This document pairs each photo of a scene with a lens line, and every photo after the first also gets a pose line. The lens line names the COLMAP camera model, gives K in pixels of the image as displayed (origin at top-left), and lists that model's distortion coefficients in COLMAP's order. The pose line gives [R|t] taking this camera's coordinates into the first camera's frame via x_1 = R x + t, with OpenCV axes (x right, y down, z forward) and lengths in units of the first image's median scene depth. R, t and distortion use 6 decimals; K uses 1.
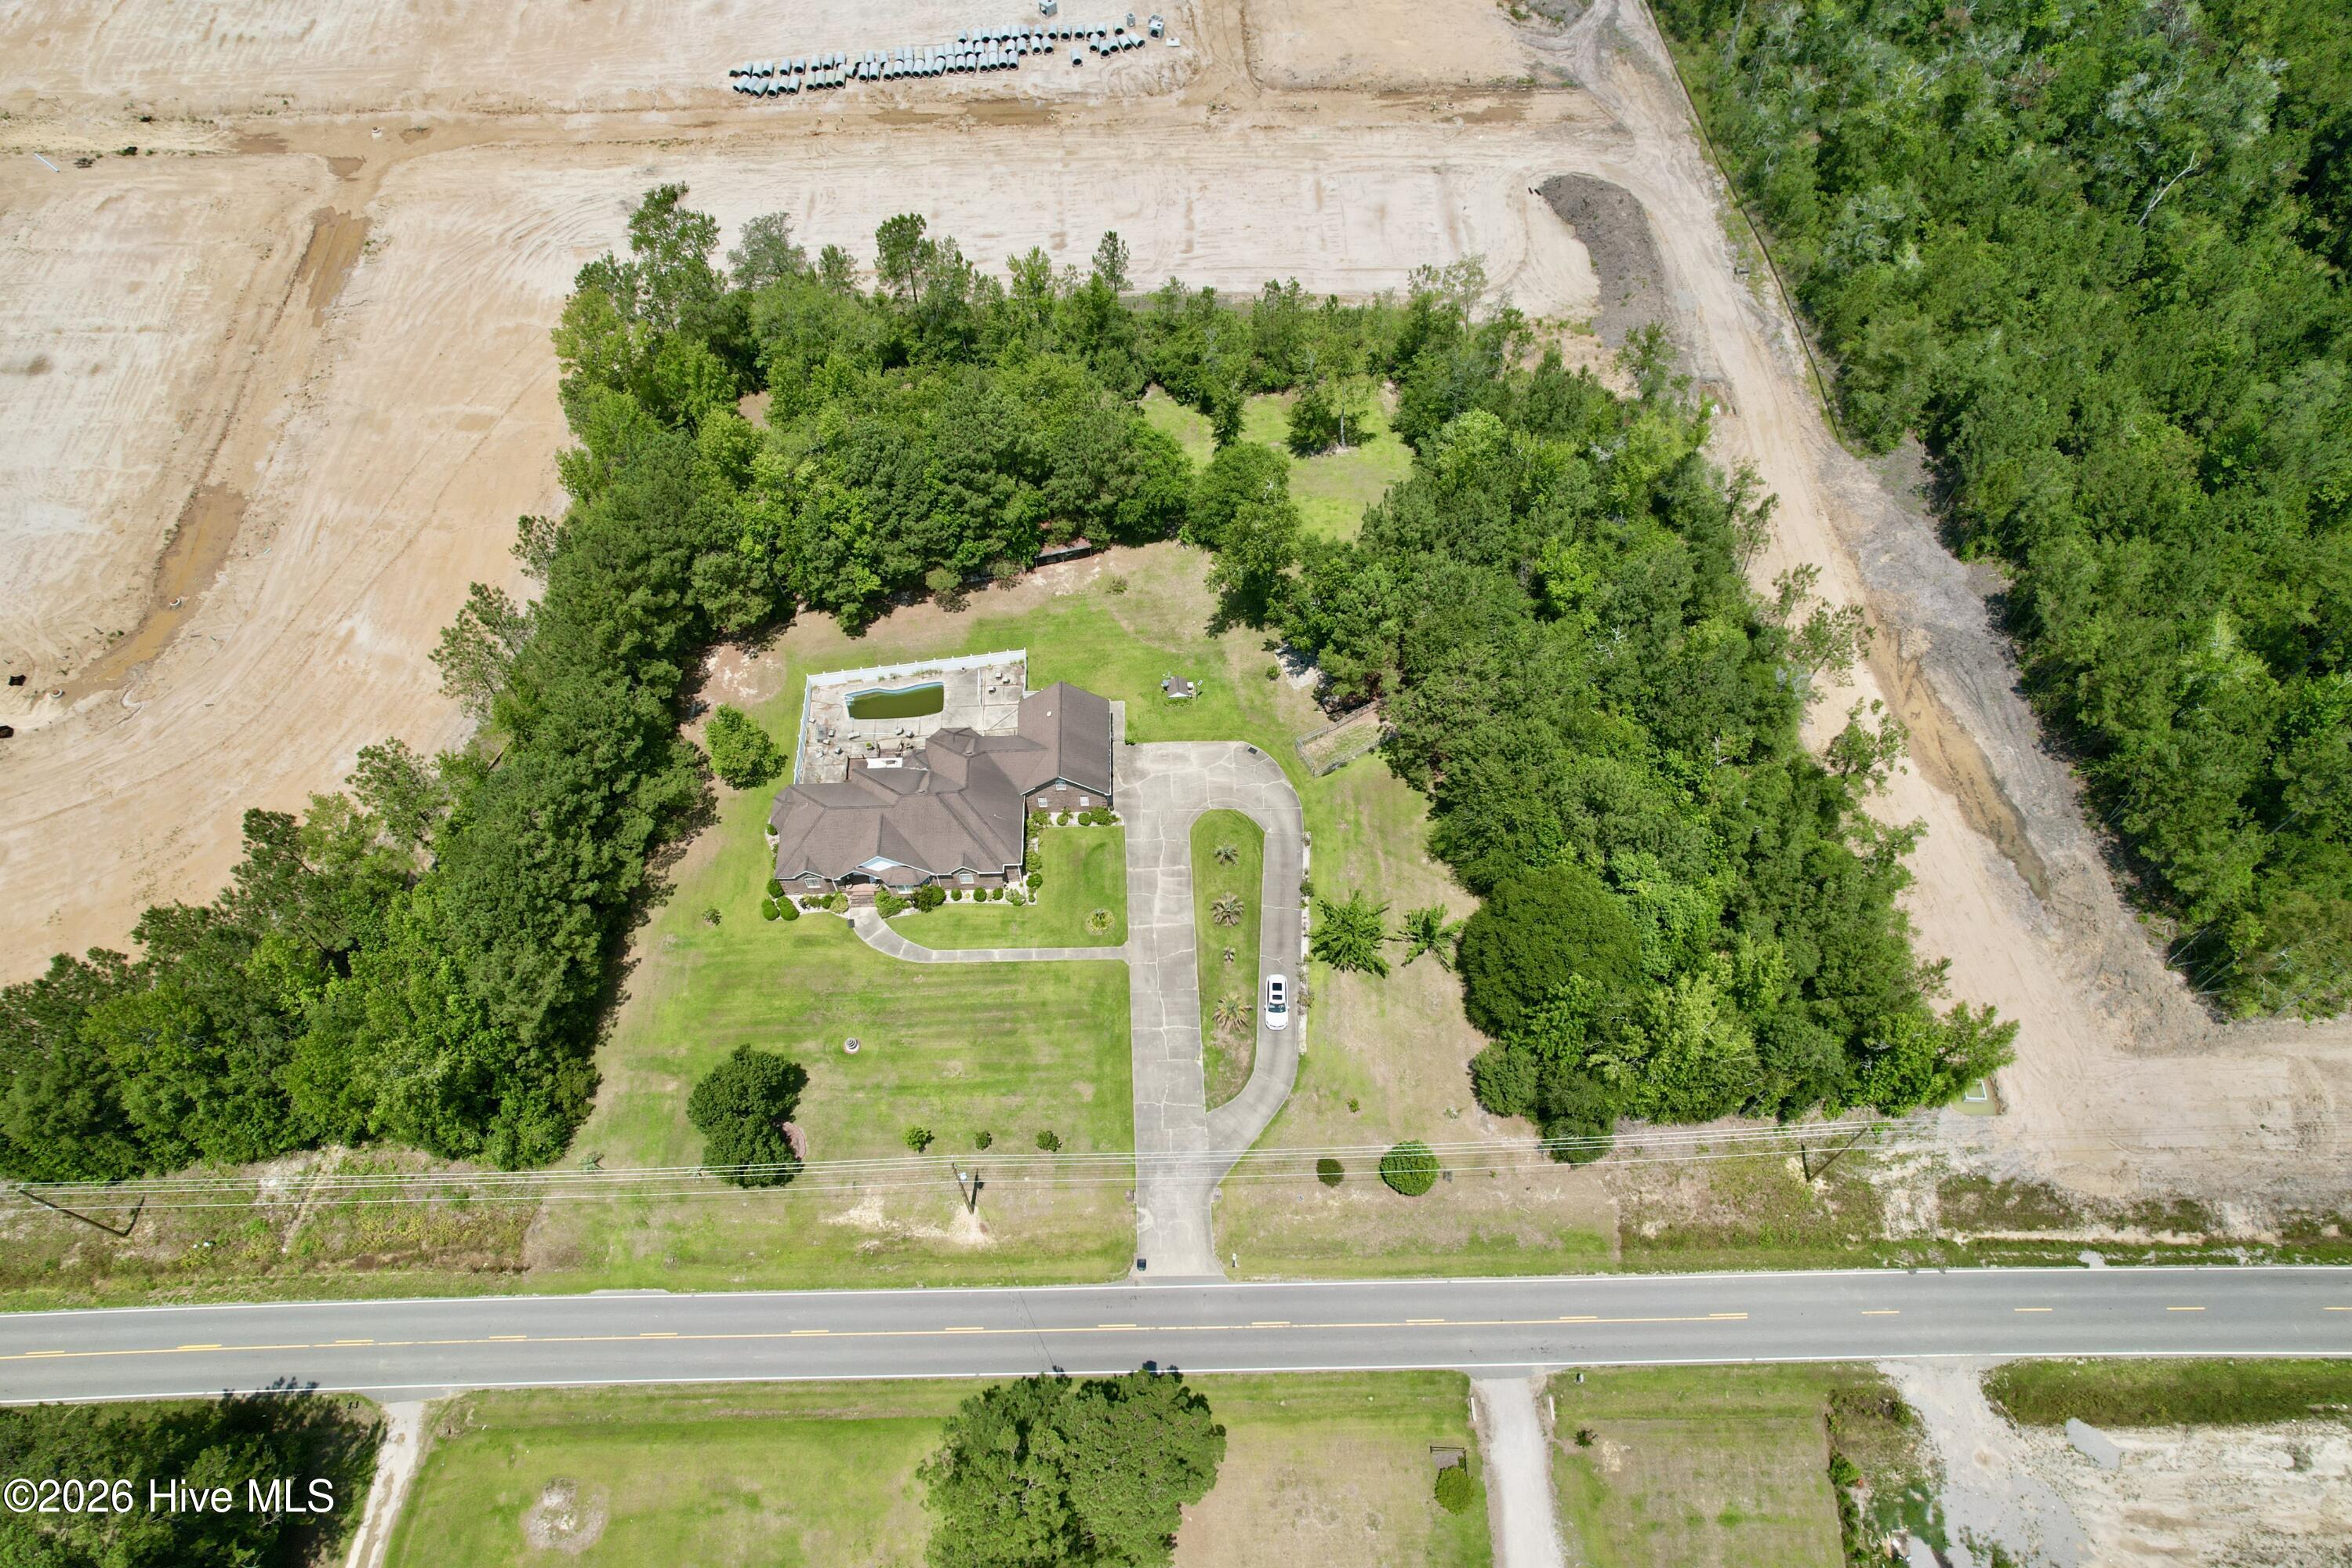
lens RADIAL K [[1497.4, 0, 1180.1], [0, 1497.4, 791.1], [0, 0, 1]] dist [-0.088062, 0.083107]
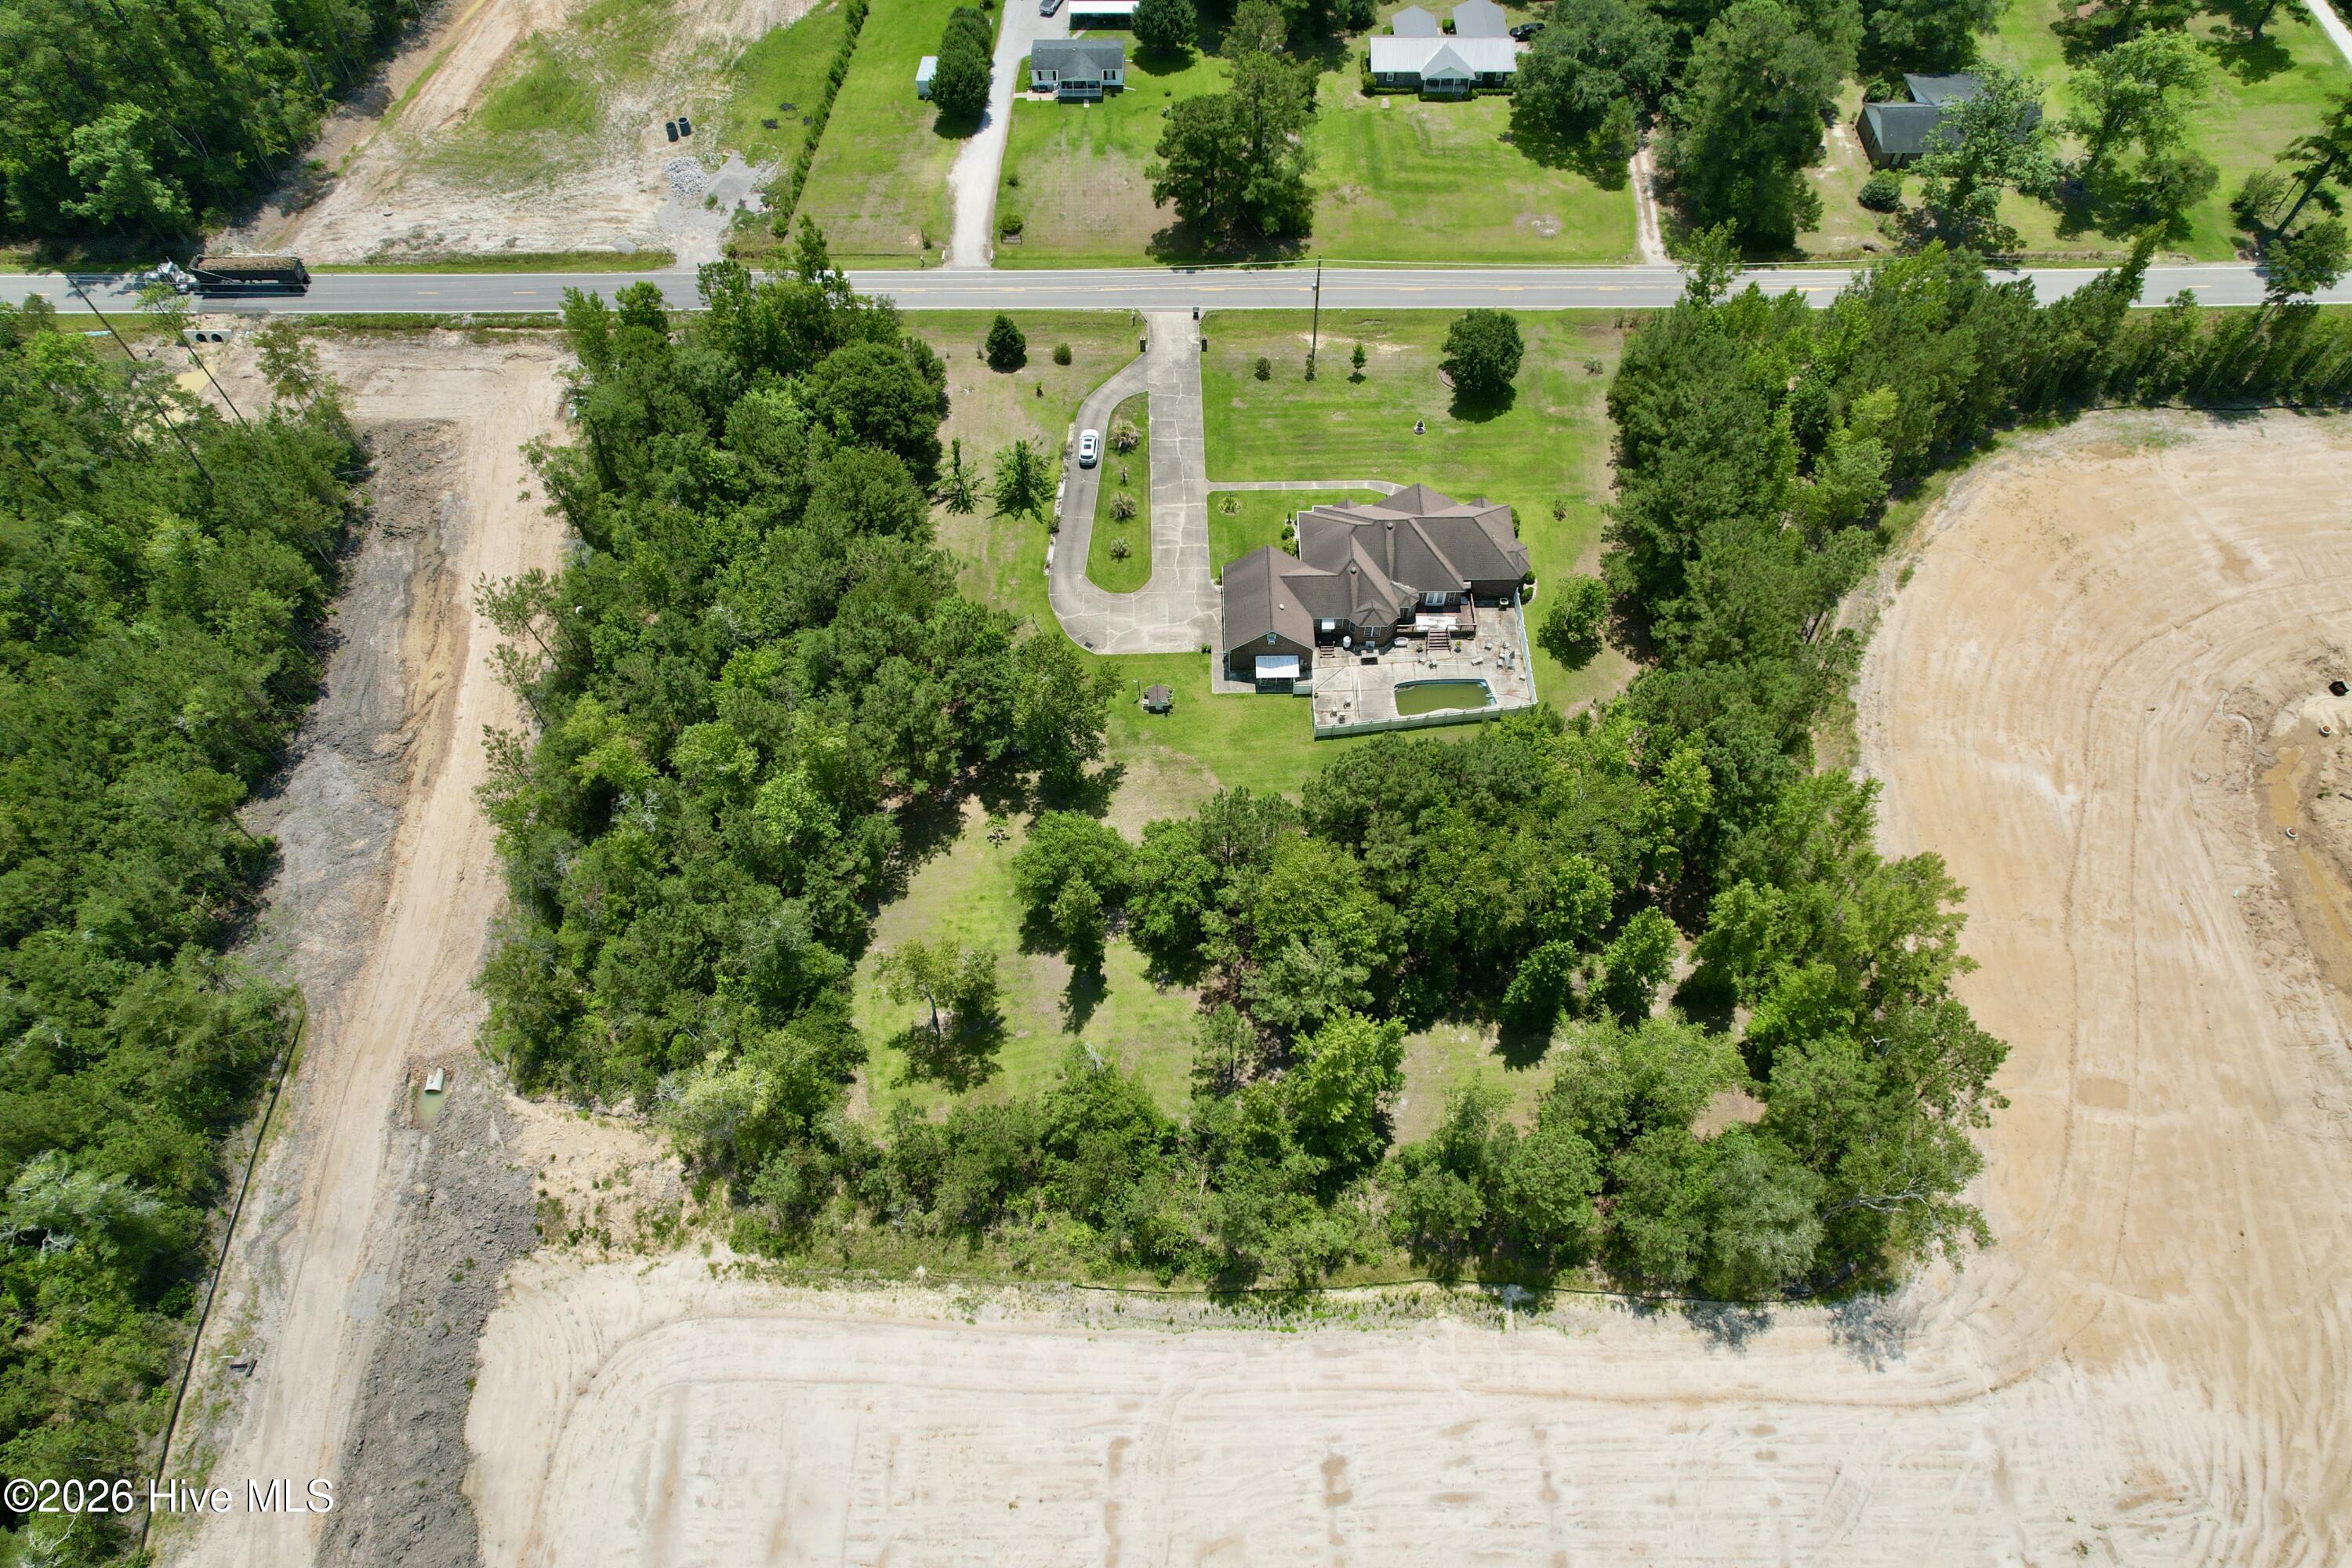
lens RADIAL K [[1497.4, 0, 1180.1], [0, 1497.4, 791.1], [0, 0, 1]] dist [-0.088062, 0.083107]
pose [[-0.999593, -0.007678, 0.027488, -0.043798], [0.028093, -0.434650, 0.900161, -0.991412], [0.005036, 0.900567, 0.434689, 0.629996]]
